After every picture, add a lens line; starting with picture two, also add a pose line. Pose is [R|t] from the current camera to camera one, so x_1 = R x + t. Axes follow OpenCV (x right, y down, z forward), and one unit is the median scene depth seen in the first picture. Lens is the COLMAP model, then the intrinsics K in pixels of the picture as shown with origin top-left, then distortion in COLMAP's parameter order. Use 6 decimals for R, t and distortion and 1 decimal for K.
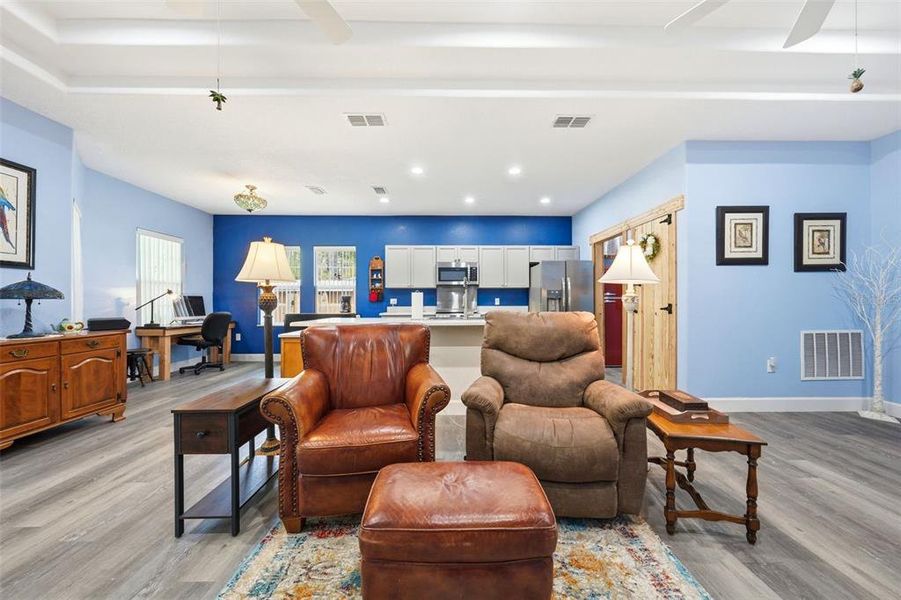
lens RADIAL K [[309.1, 0, 450.8], [0, 309.1, 301.5], [0, 0, 1]] dist [-0.002000, 0.001097]
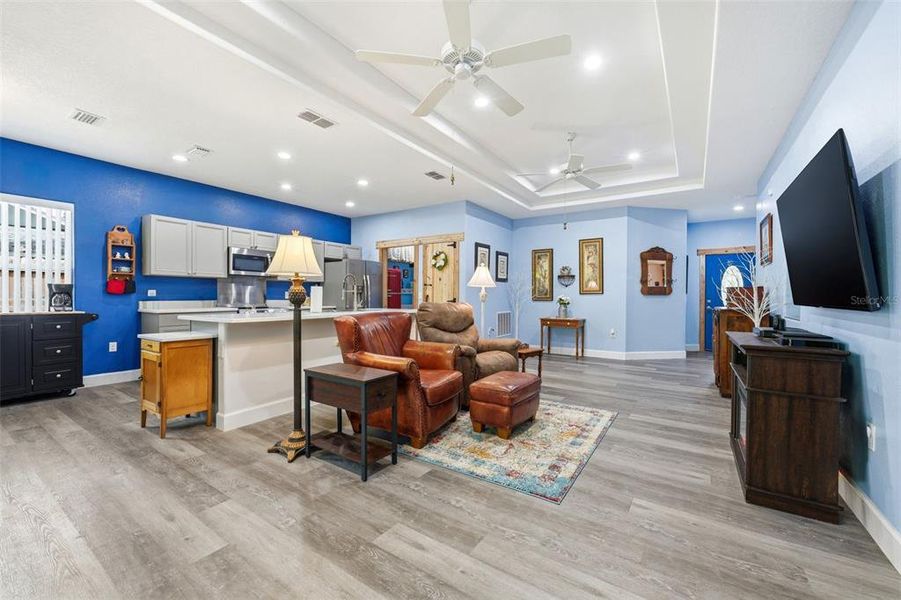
lens RADIAL K [[366.7, 0, 450.6], [0, 366.7, 300.2], [0, 0, 1]] dist [-0.003071, 0.000519]
pose [[0.569770, -0.002804, 0.821800, -0.852142], [-0.008082, 0.999927, 0.009014, 0.002110], [-0.821765, -0.011778, 0.569705, -0.059623]]
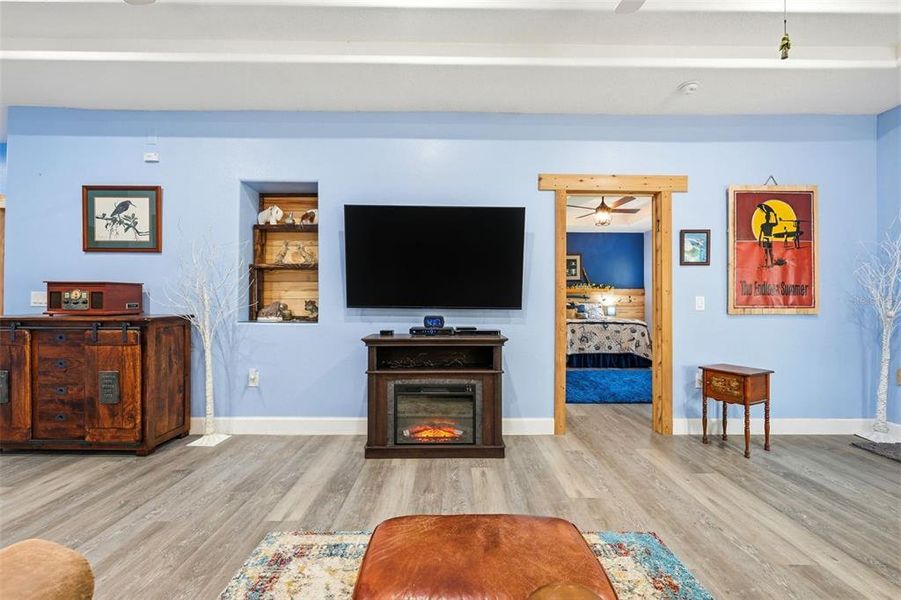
lens RADIAL K [[366.7, 0, 456.7], [0, 366.7, 296.8], [0, 0, 1]] dist [-0.003071, 0.000519]
pose [[-0.999983, -0.004102, 0.004195, 0.027126], [-0.004157, 0.999904, -0.013254, 0.001226], [-0.004140, -0.013271, -0.999903, 0.673055]]
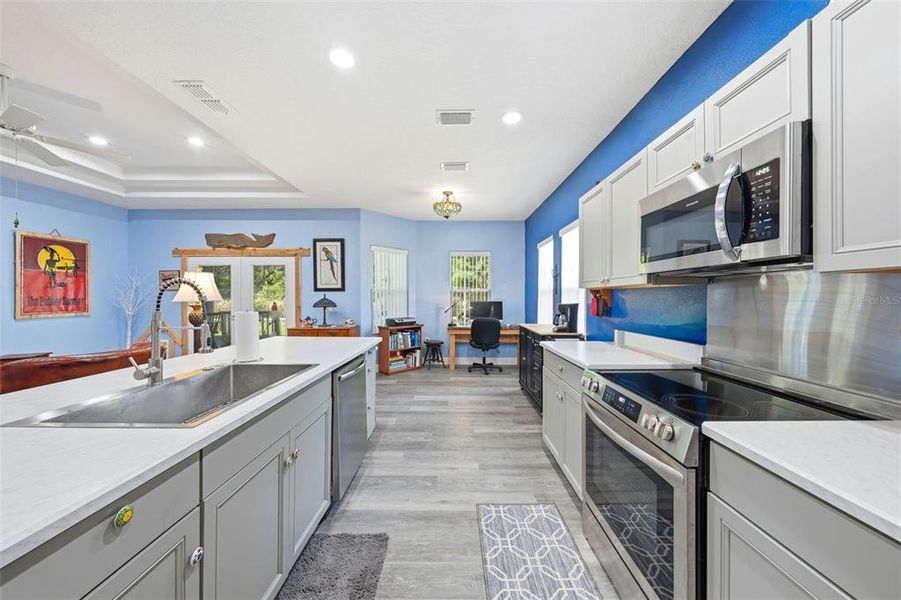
lens RADIAL K [[309.1, 0, 450.2], [0, 309.1, 296.7], [0, 0, 1]] dist [-0.002000, 0.001097]
pose [[-0.026234, 0.000241, -0.999656, 0.435671], [-0.000446, 1.000000, 0.000253, -0.054817], [0.999656, 0.000452, -0.026234, 1.369497]]
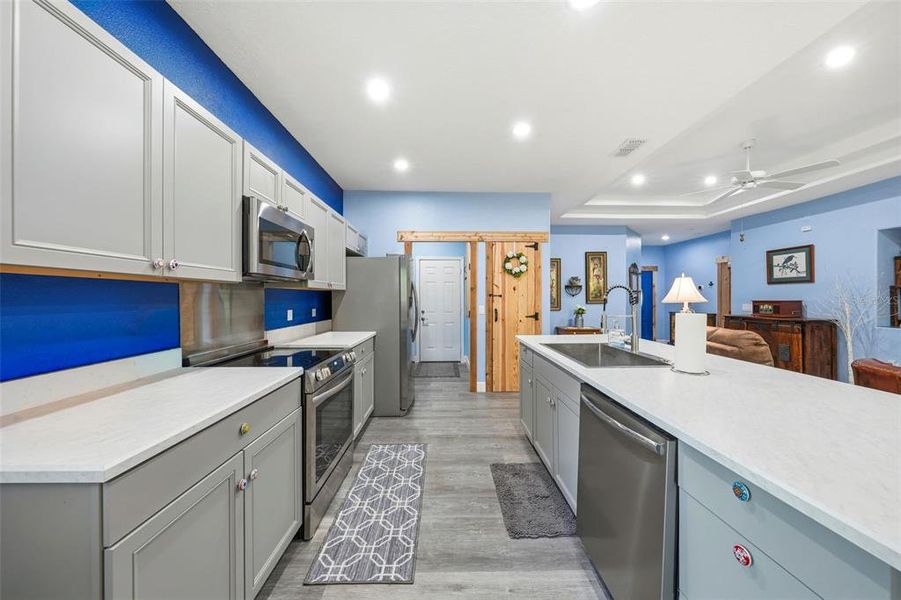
lens RADIAL K [[309.1, 0, 452.1], [0, 309.1, 297.4], [0, 0, 1]] dist [-0.002000, 0.001097]
pose [[-0.006939, 0.003529, 0.999970, -0.568504], [0.000014, 0.999994, -0.003529, -0.050286], [-0.999976, -0.000011, -0.006939, 1.353492]]
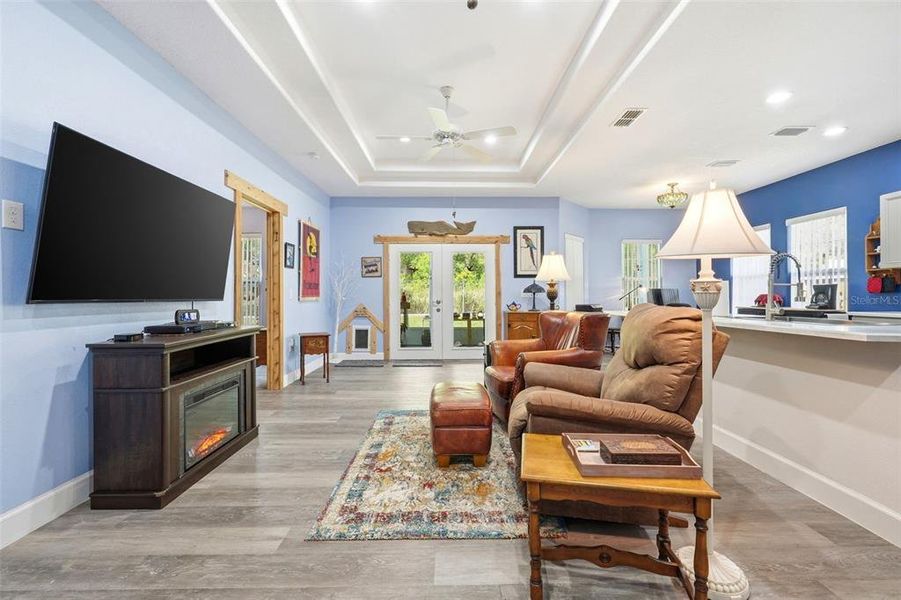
lens RADIAL K [[366.7, 0, 452.0], [0, 366.7, 293.6], [0, 0, 1]] dist [-0.003071, 0.000519]
pose [[-0.002805, -0.001938, -0.999994, 0.791850], [0.000296, 0.999998, -0.001939, 0.003782], [0.999996, -0.000301, -0.002804, 0.342685]]
